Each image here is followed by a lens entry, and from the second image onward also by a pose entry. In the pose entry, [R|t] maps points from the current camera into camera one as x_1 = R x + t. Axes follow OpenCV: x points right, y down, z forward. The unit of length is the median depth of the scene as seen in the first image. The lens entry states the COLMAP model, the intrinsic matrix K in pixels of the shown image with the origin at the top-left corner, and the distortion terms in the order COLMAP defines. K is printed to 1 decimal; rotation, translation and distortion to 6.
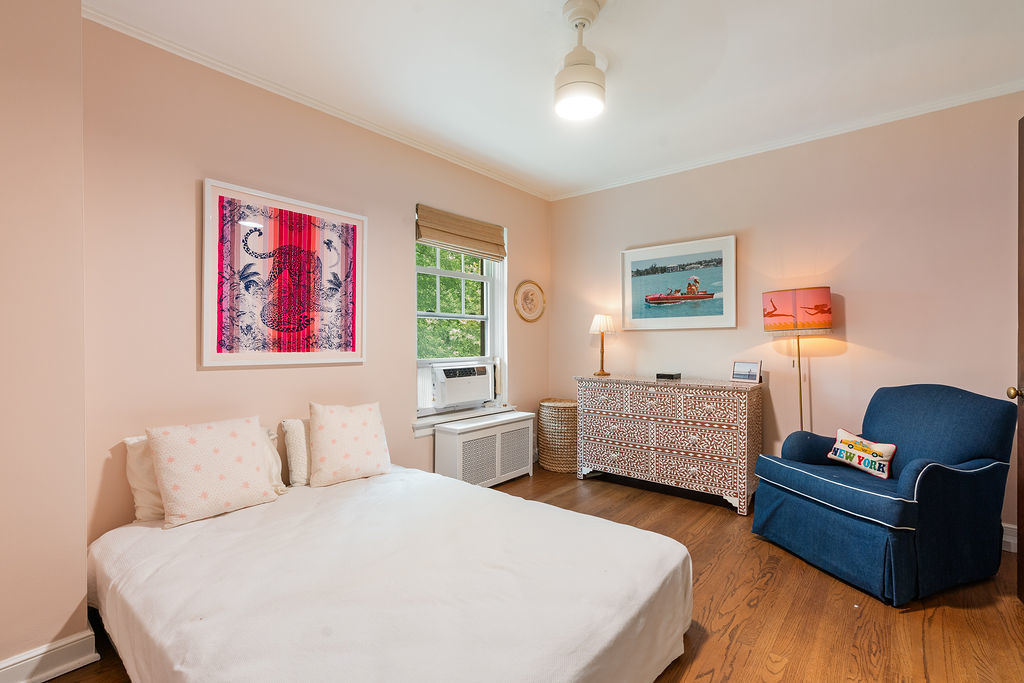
lens RADIAL K [[463.1, 0, 521.4], [0, 463.1, 334.9], [0, 0, 1]] dist [-0.010319, 0.000112]
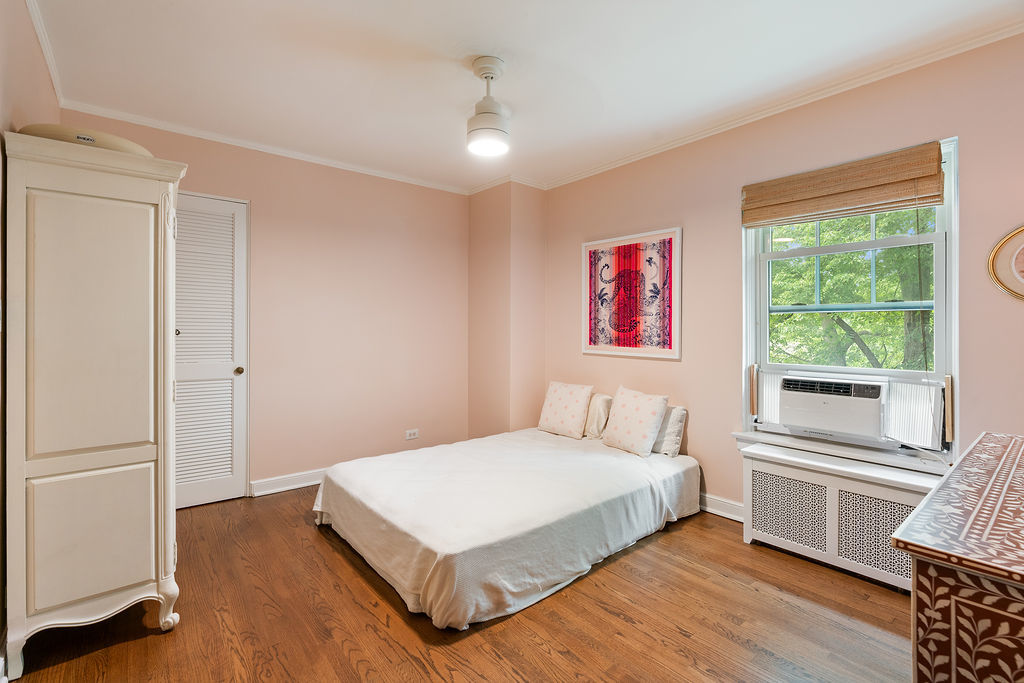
lens RADIAL K [[463.1, 0, 521.4], [0, 463.1, 334.9], [0, 0, 1]] dist [-0.010319, 0.000112]
pose [[-0.192725, -0.001681, -0.981251, 0.876573], [-0.006499, 0.999979, -0.000436, 0.004176], [0.981231, 0.006293, -0.192732, 0.916020]]
